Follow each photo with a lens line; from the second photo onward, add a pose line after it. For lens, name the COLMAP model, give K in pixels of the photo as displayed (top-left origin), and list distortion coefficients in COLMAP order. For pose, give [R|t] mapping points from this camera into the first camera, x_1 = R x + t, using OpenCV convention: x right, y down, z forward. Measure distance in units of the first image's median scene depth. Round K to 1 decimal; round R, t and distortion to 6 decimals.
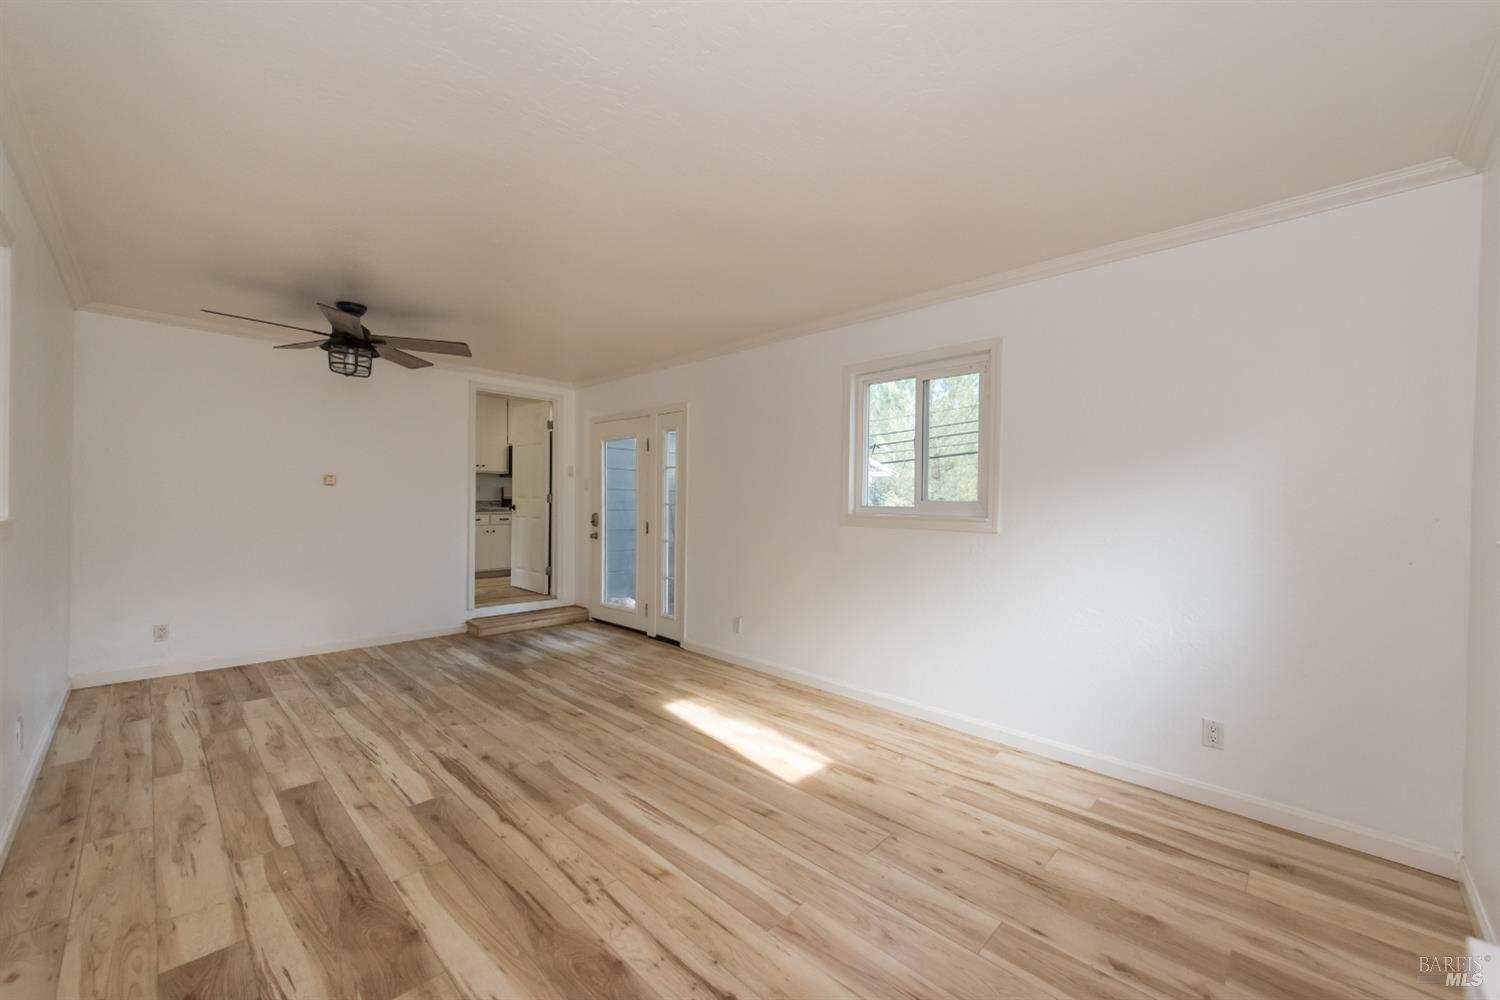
lens RADIAL K [[586.5, 0, 756.7], [0, 586.5, 503.7], [0, 0, 1]] dist [0.003346, -0.001375]
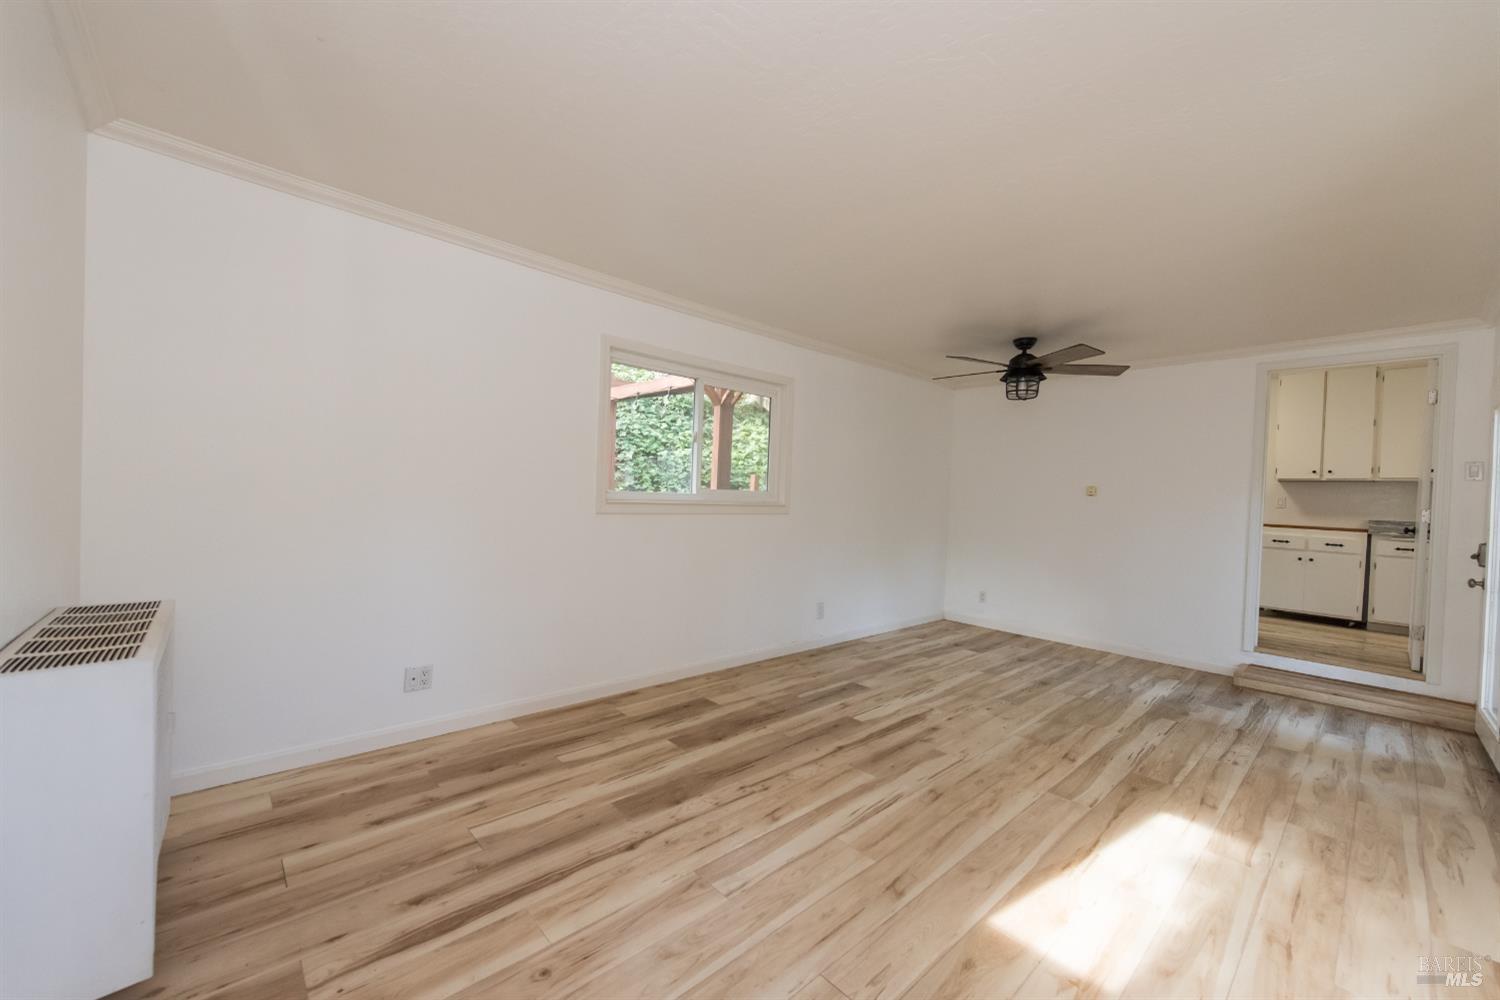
lens RADIAL K [[586.5, 0, 741.1], [0, 586.5, 505.0], [0, 0, 1]] dist [0.003346, -0.001375]
pose [[-0.078009, 0.000837, -0.996952, 0.618996], [-0.044533, 0.998999, 0.004323, 0.015424], [0.995958, 0.044734, -0.077893, 0.633513]]
